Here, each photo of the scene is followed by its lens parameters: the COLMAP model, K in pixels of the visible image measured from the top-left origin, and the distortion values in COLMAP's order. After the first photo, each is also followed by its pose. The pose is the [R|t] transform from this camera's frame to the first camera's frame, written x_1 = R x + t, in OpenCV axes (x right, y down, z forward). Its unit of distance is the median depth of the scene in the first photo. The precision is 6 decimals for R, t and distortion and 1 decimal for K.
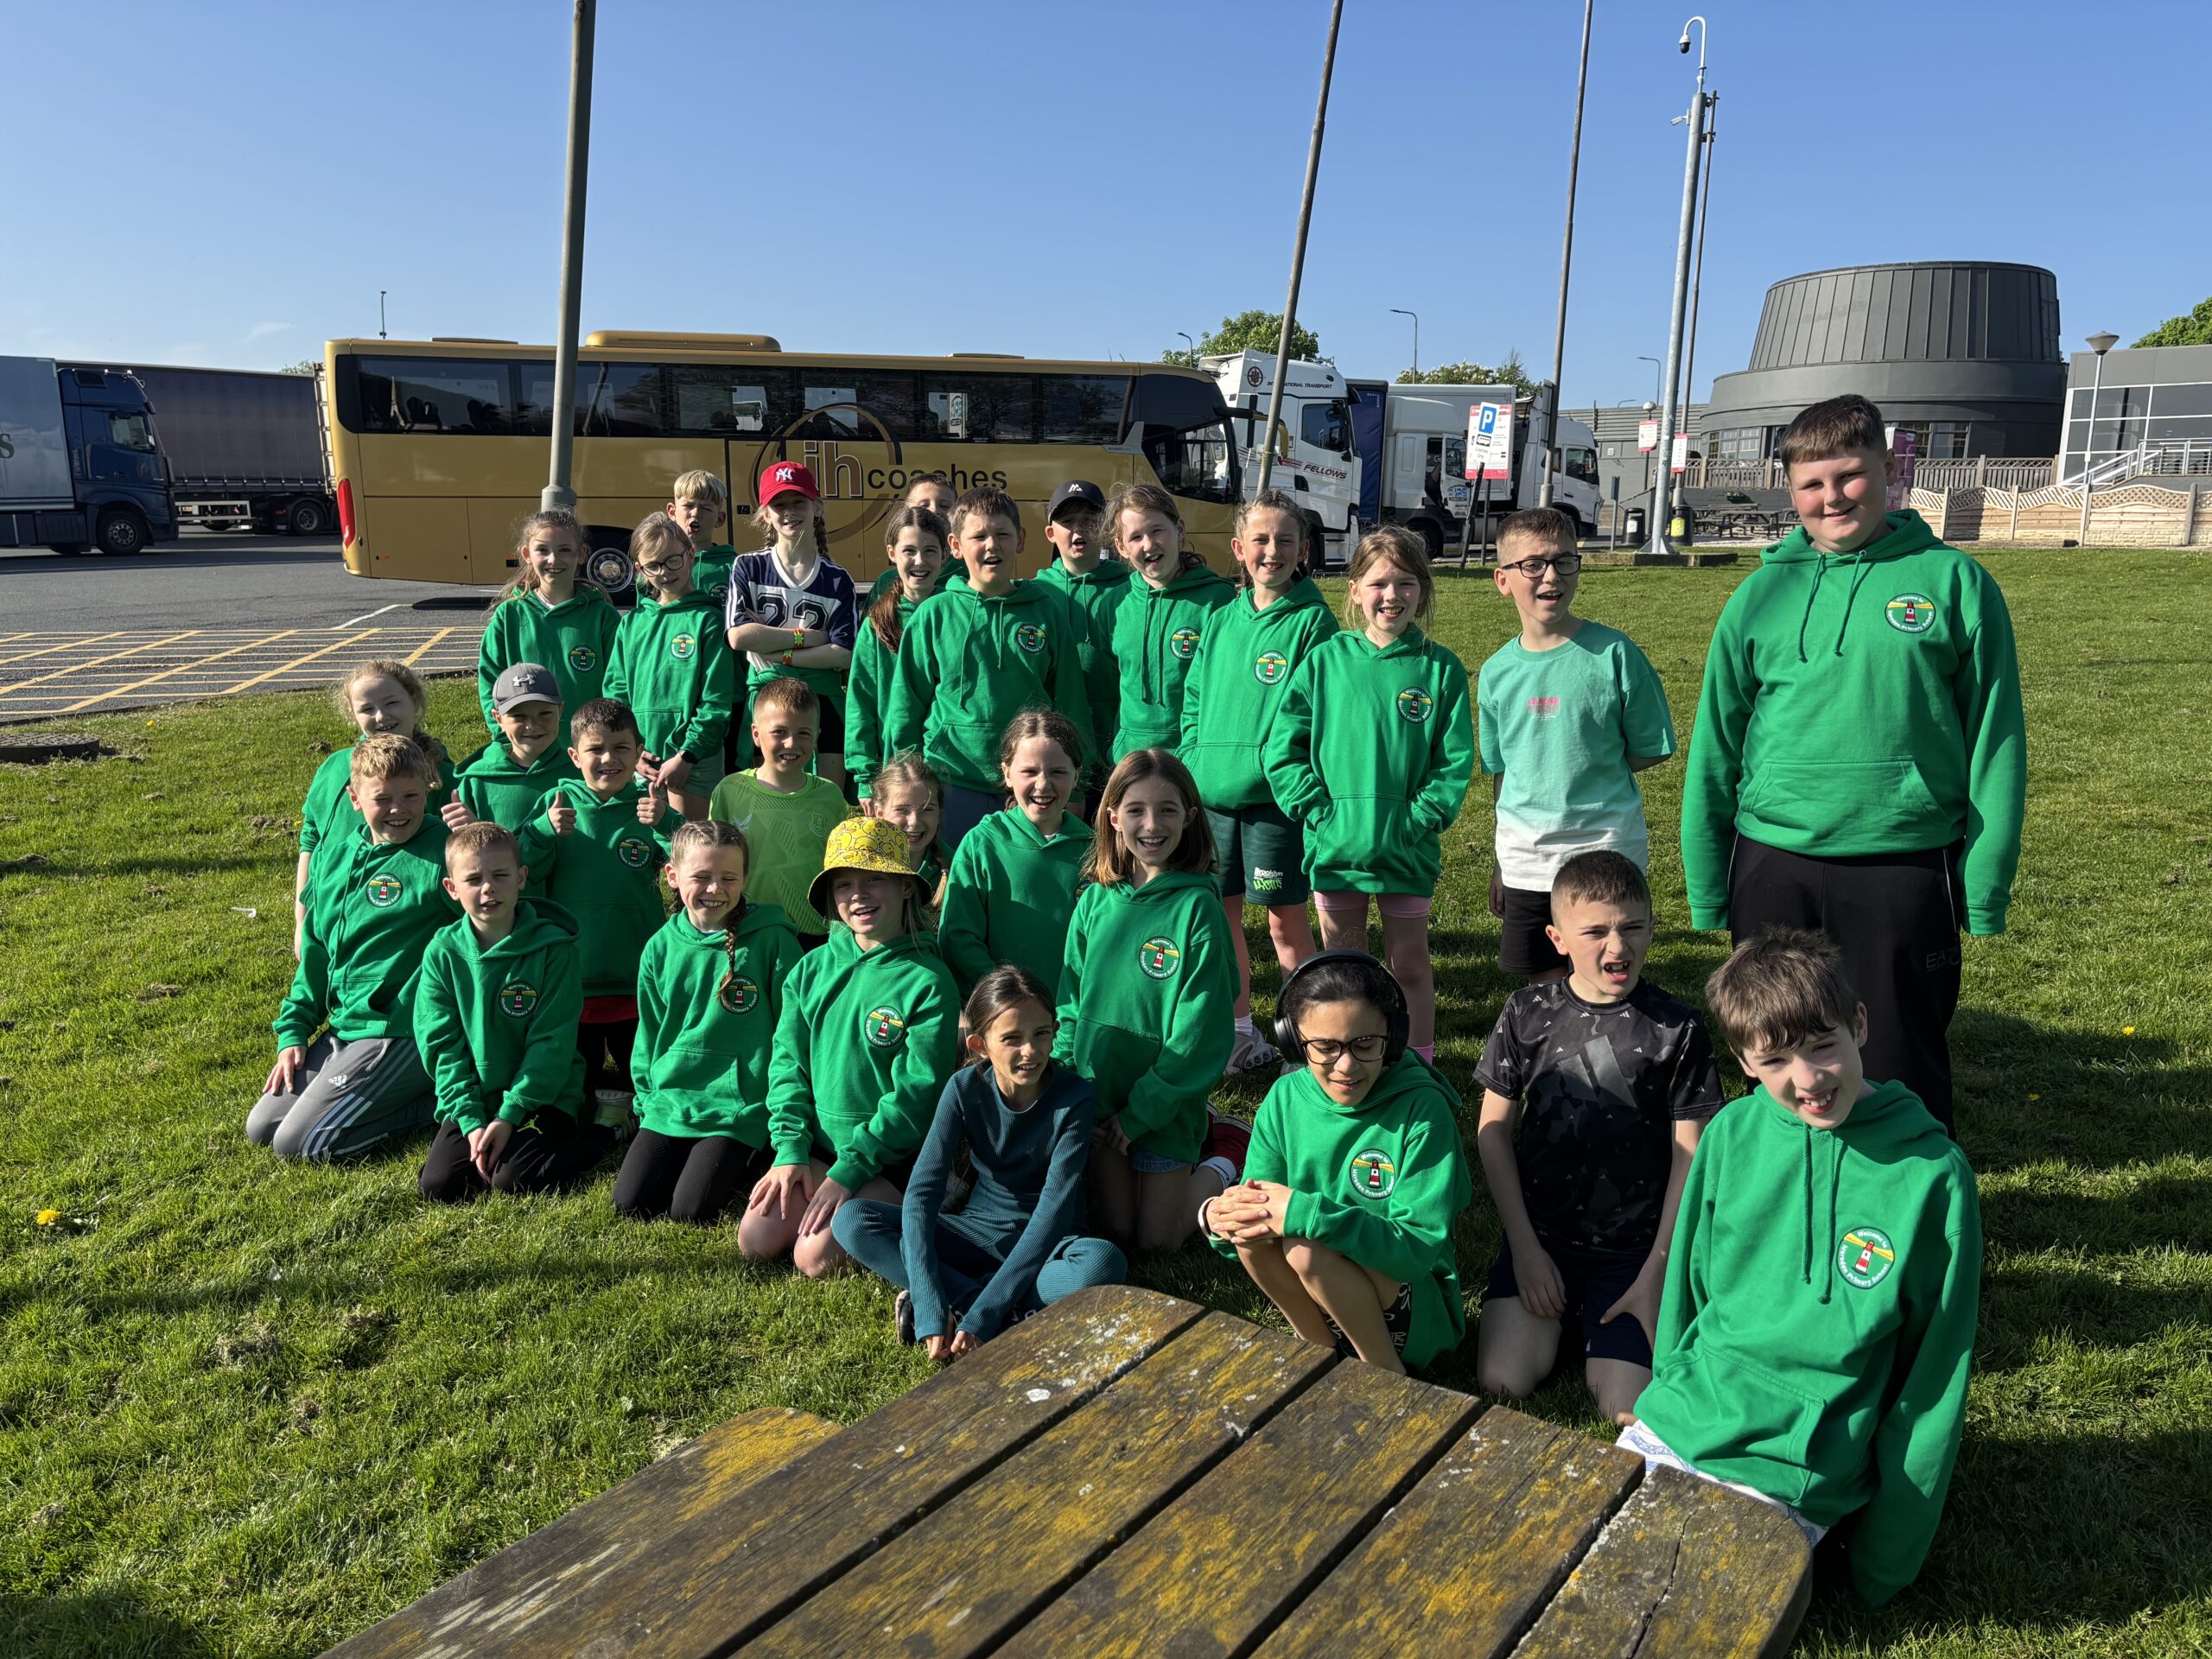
lens RADIAL K [[1682.0, 0, 1107.1], [0, 1682.0, 837.0], [0, 0, 1]] dist [0.049256, -0.056574]
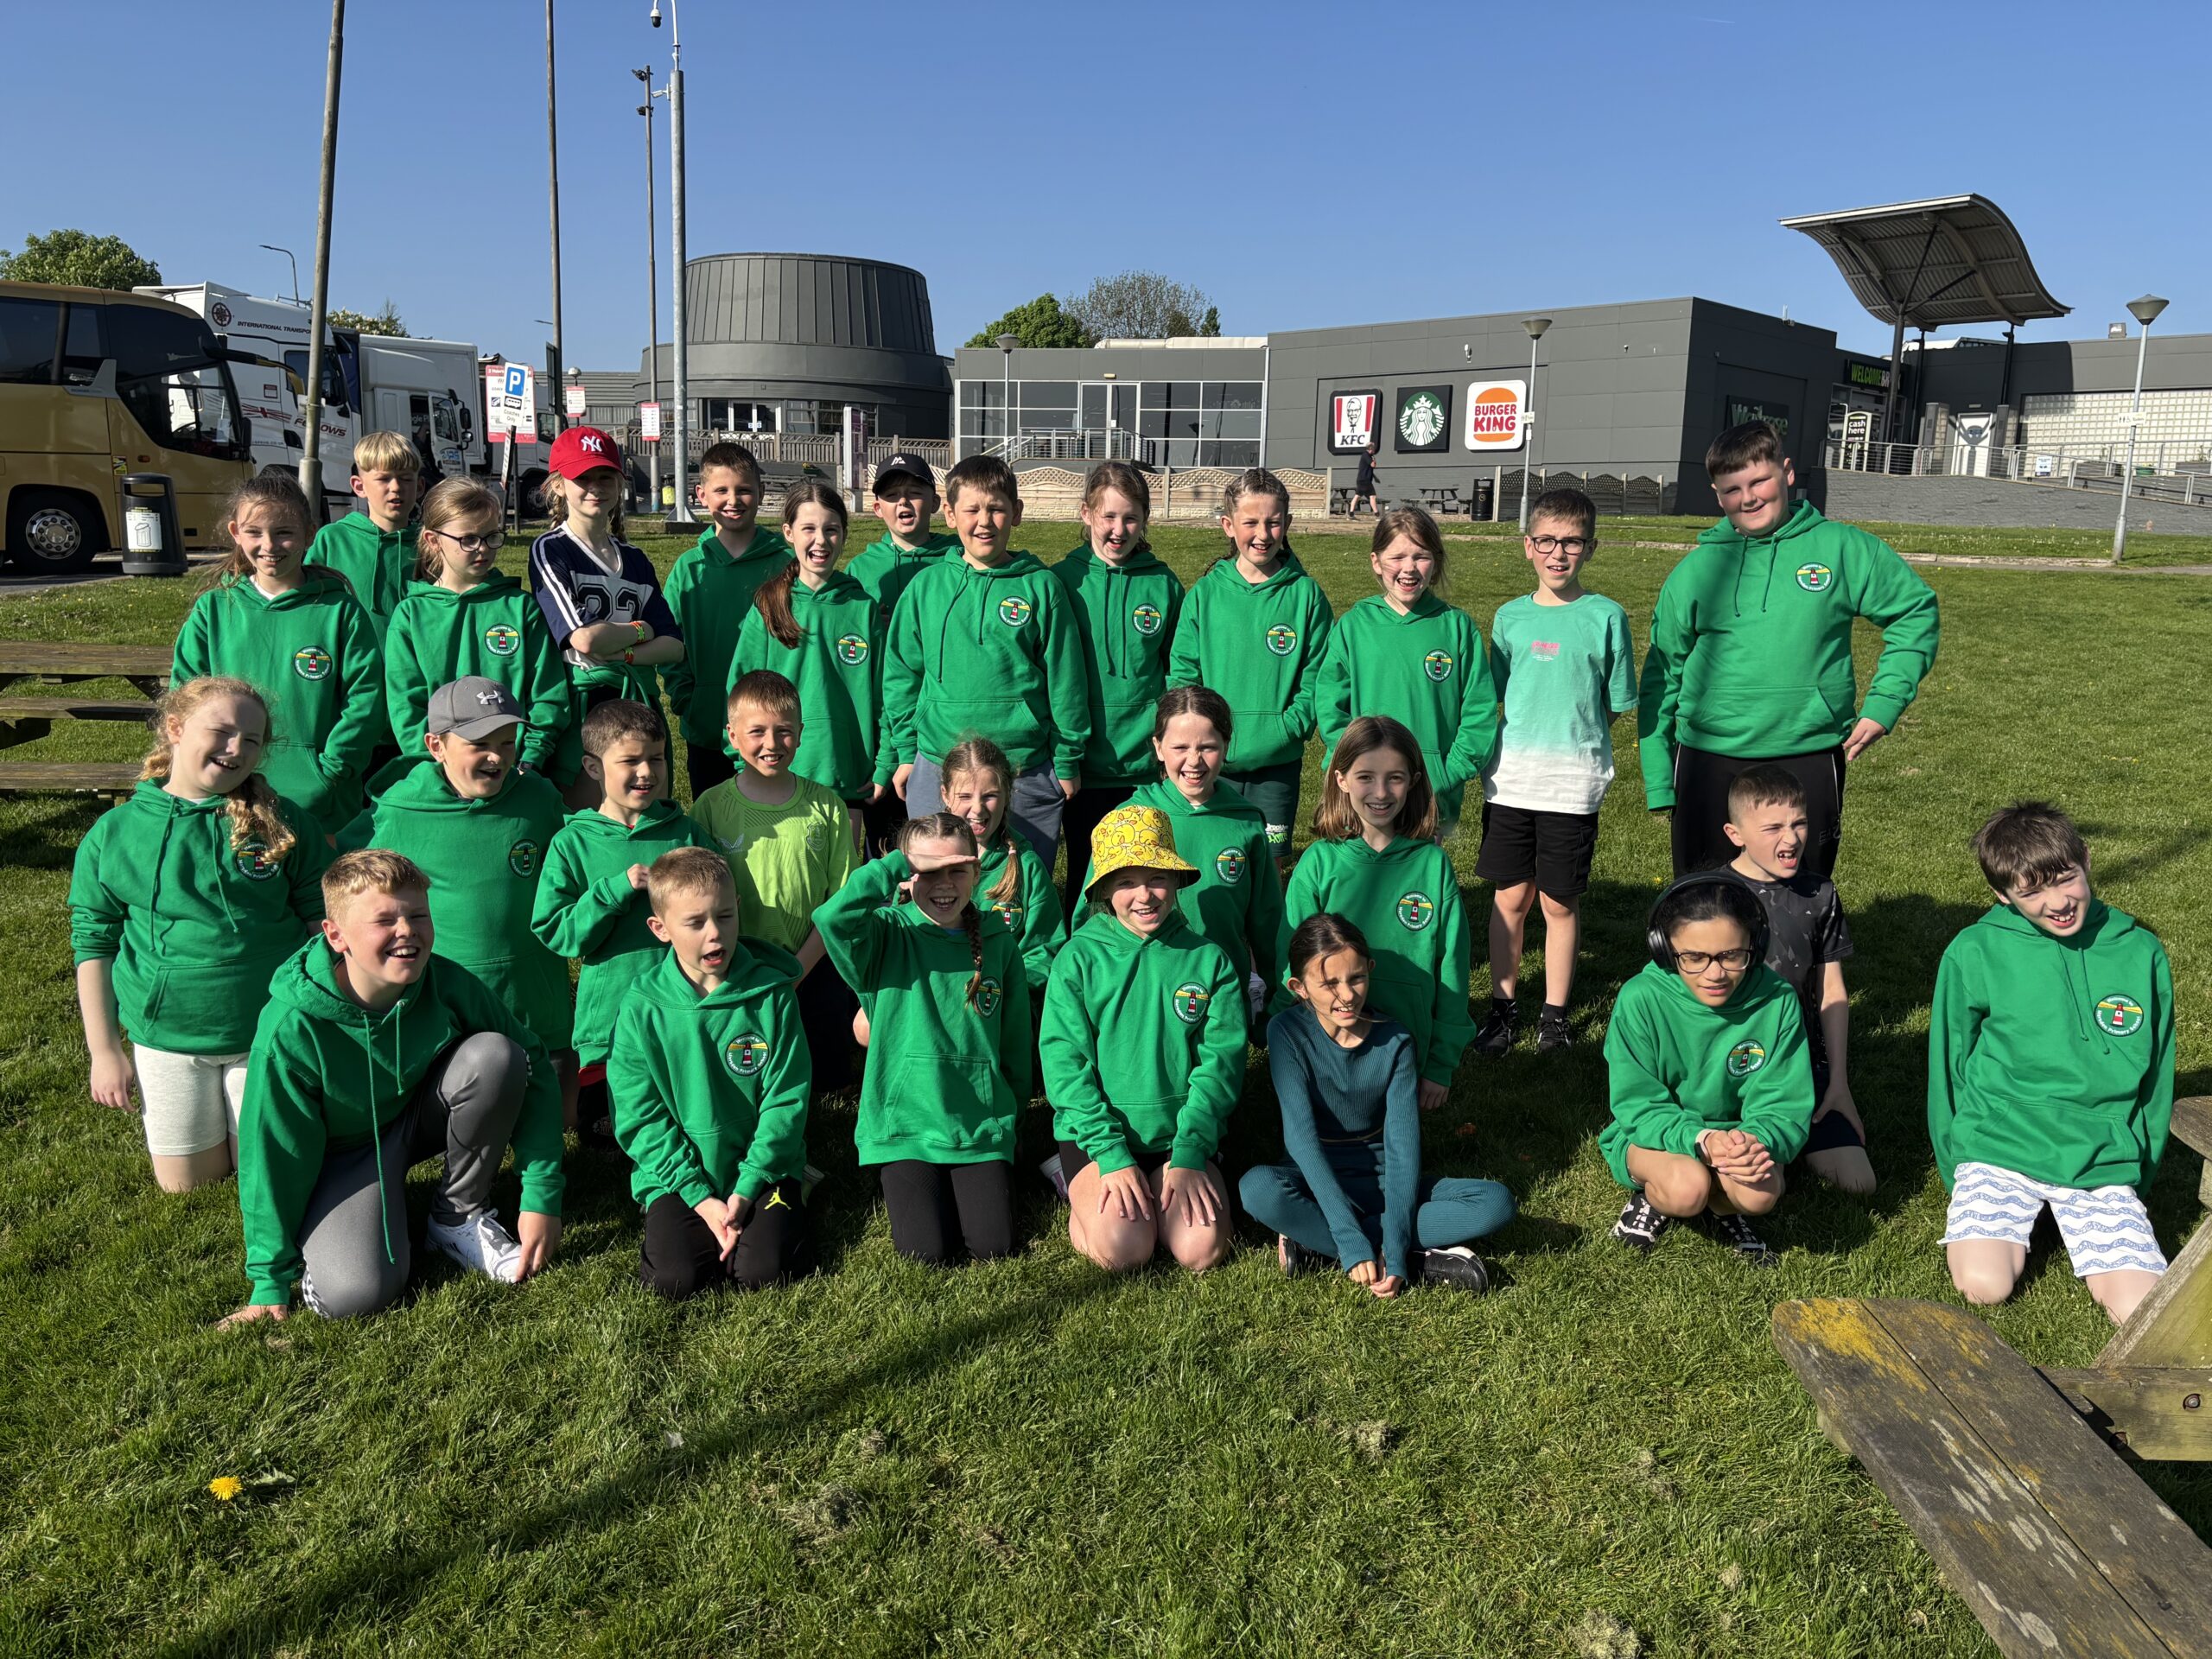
lens RADIAL K [[1682.0, 0, 1099.1], [0, 1682.0, 845.9], [0, 0, 1]] dist [0.049256, -0.056574]
pose [[0.800095, -0.111579, 0.589404, -0.115052], [0.097139, 0.993680, 0.056249, -0.006763], [-0.591955, 0.012249, 0.805878, 0.035071]]
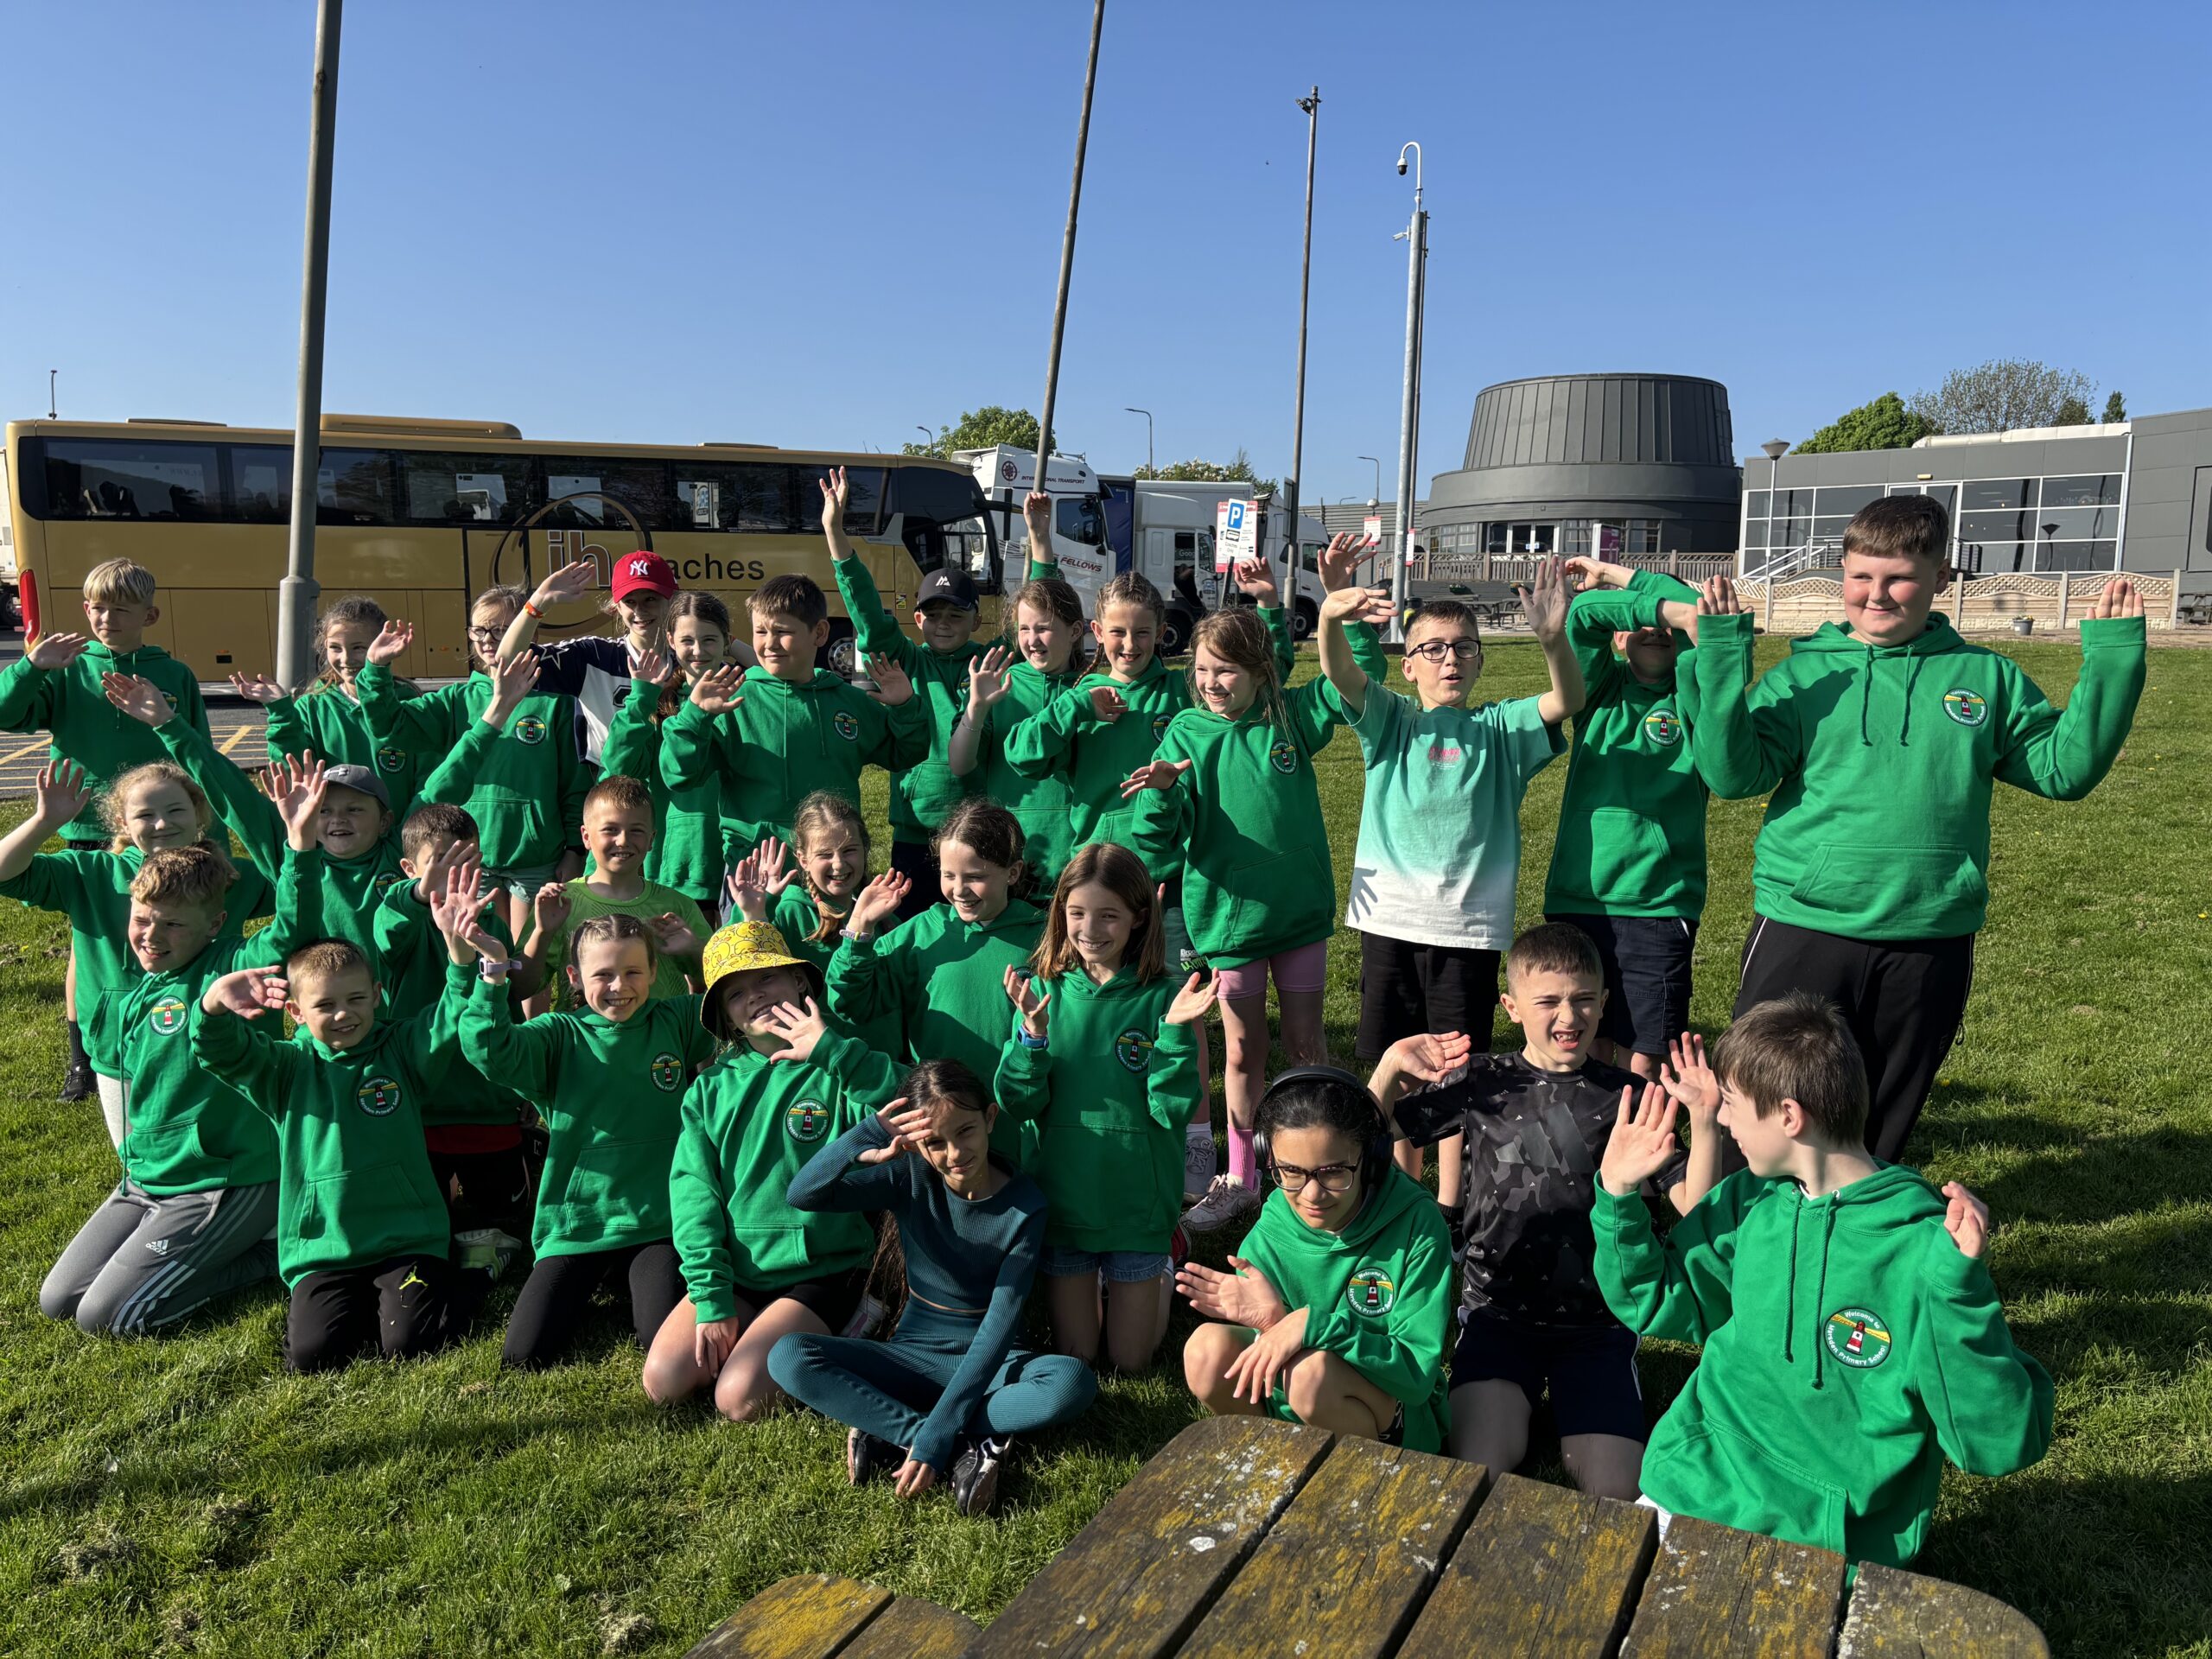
lens RADIAL K [[1682.0, 0, 1124.6], [0, 1682.0, 844.2], [0, 0, 1]] dist [0.049256, -0.056574]
pose [[0.986490, -0.025496, 0.161824, -0.015809], [0.033236, 0.998420, -0.045300, -0.001132], [-0.160413, 0.050066, 0.985779, 0.004337]]
